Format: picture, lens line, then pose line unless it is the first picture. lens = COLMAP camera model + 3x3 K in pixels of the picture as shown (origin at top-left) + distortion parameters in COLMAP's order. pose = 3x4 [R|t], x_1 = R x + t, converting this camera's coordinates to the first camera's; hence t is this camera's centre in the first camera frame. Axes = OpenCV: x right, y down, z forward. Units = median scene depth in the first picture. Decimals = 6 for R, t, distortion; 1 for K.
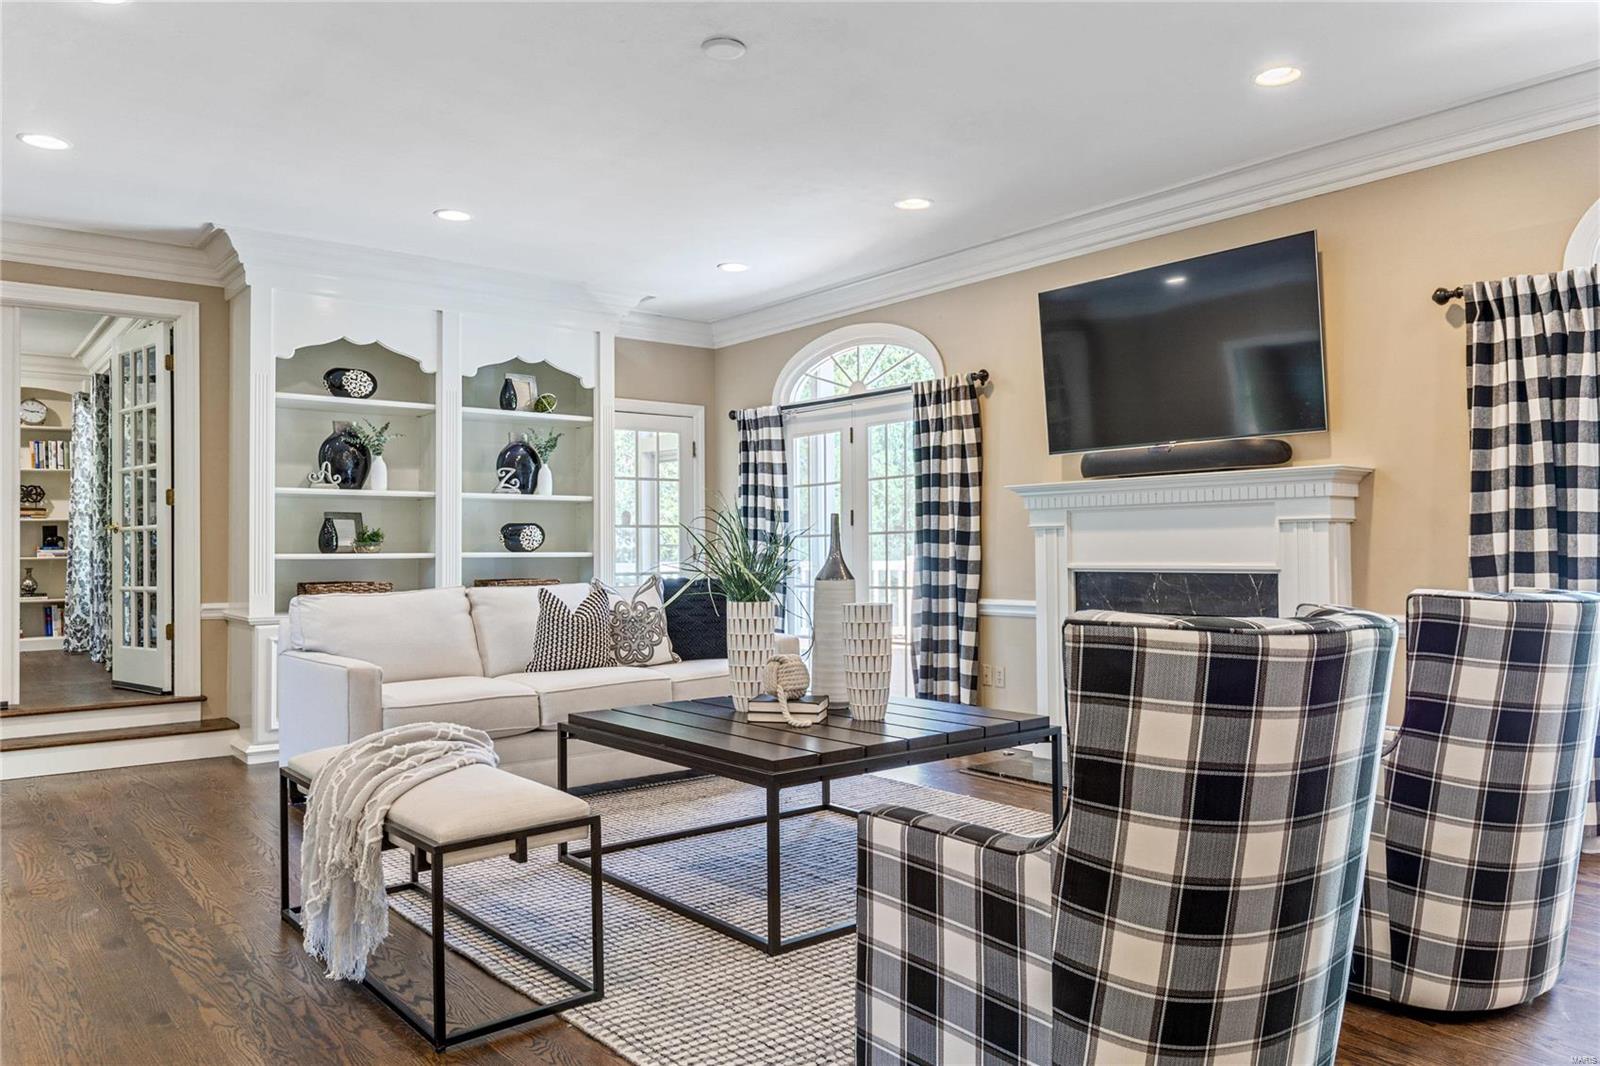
lens RADIAL K [[1092.5, 0, 803.0], [0, 1092.5, 538.1], [0, 0, 1]] dist [0.001432, -0.010994]
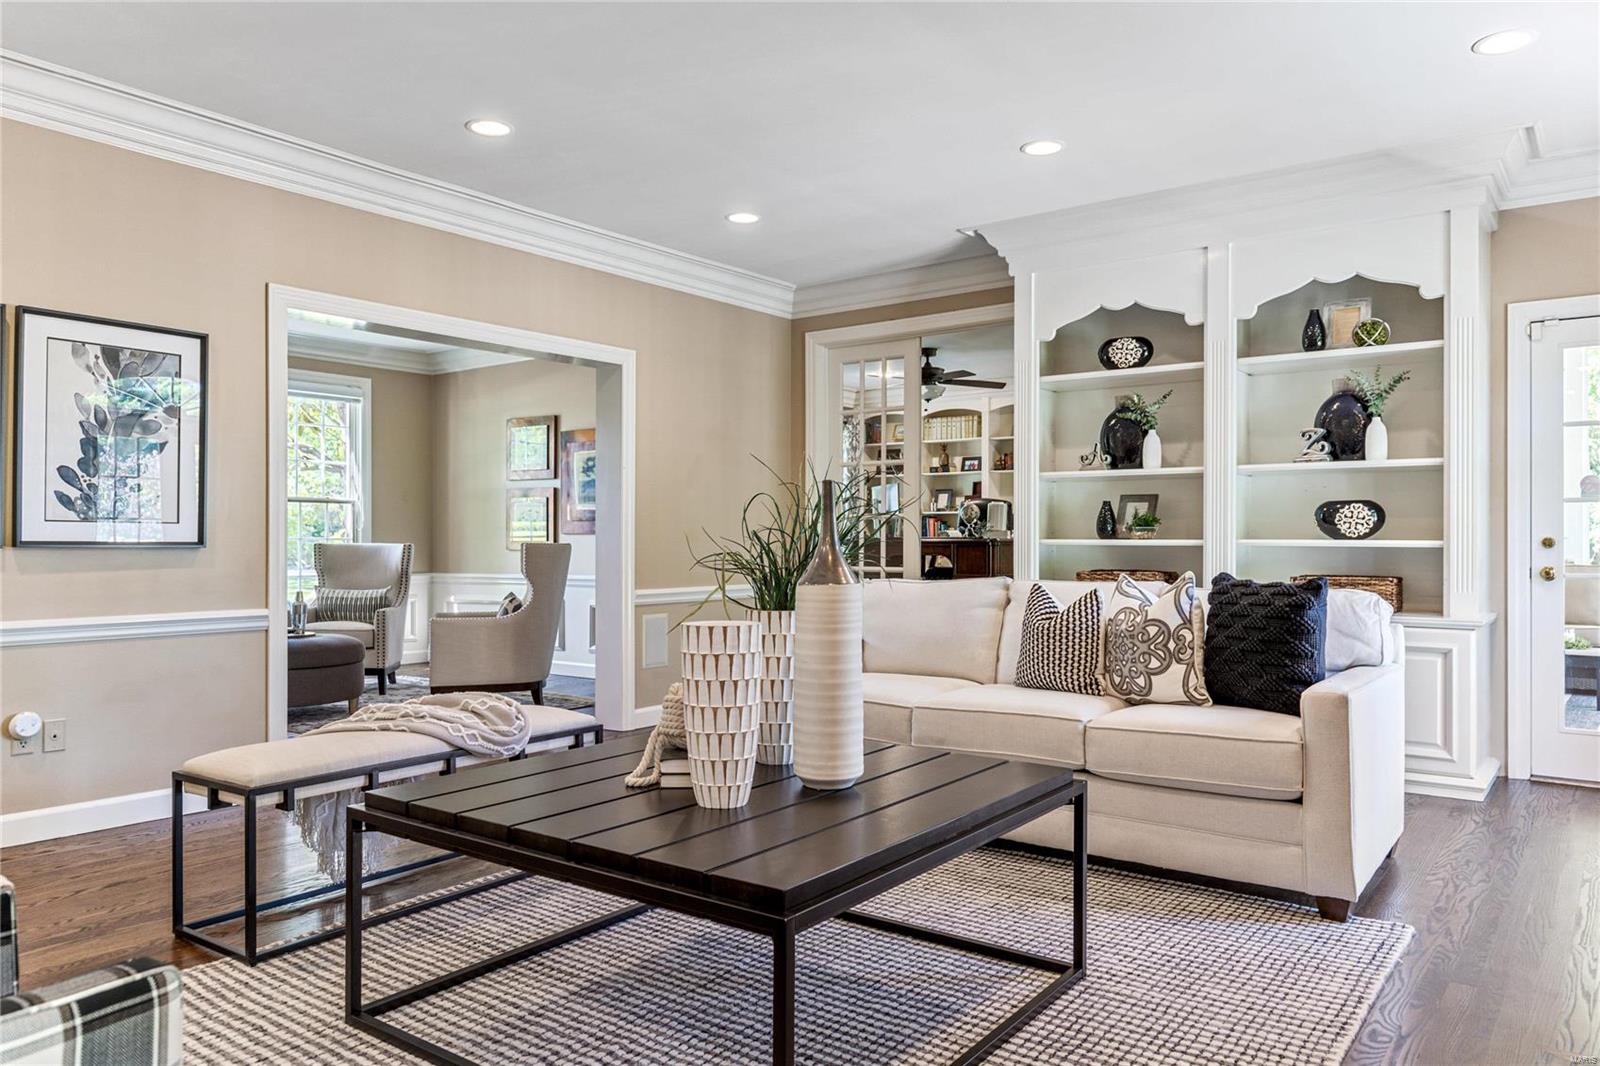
lens RADIAL K [[1092.5, 0, 843.4], [0, 1092.5, 537.8], [0, 0, 1]] dist [0.001432, -0.010994]
pose [[0.272440, 0.006110, -0.962153, 0.431283], [0.007455, 0.999936, 0.008461, 0.003608], [0.962144, -0.009478, 0.272377, 0.561230]]
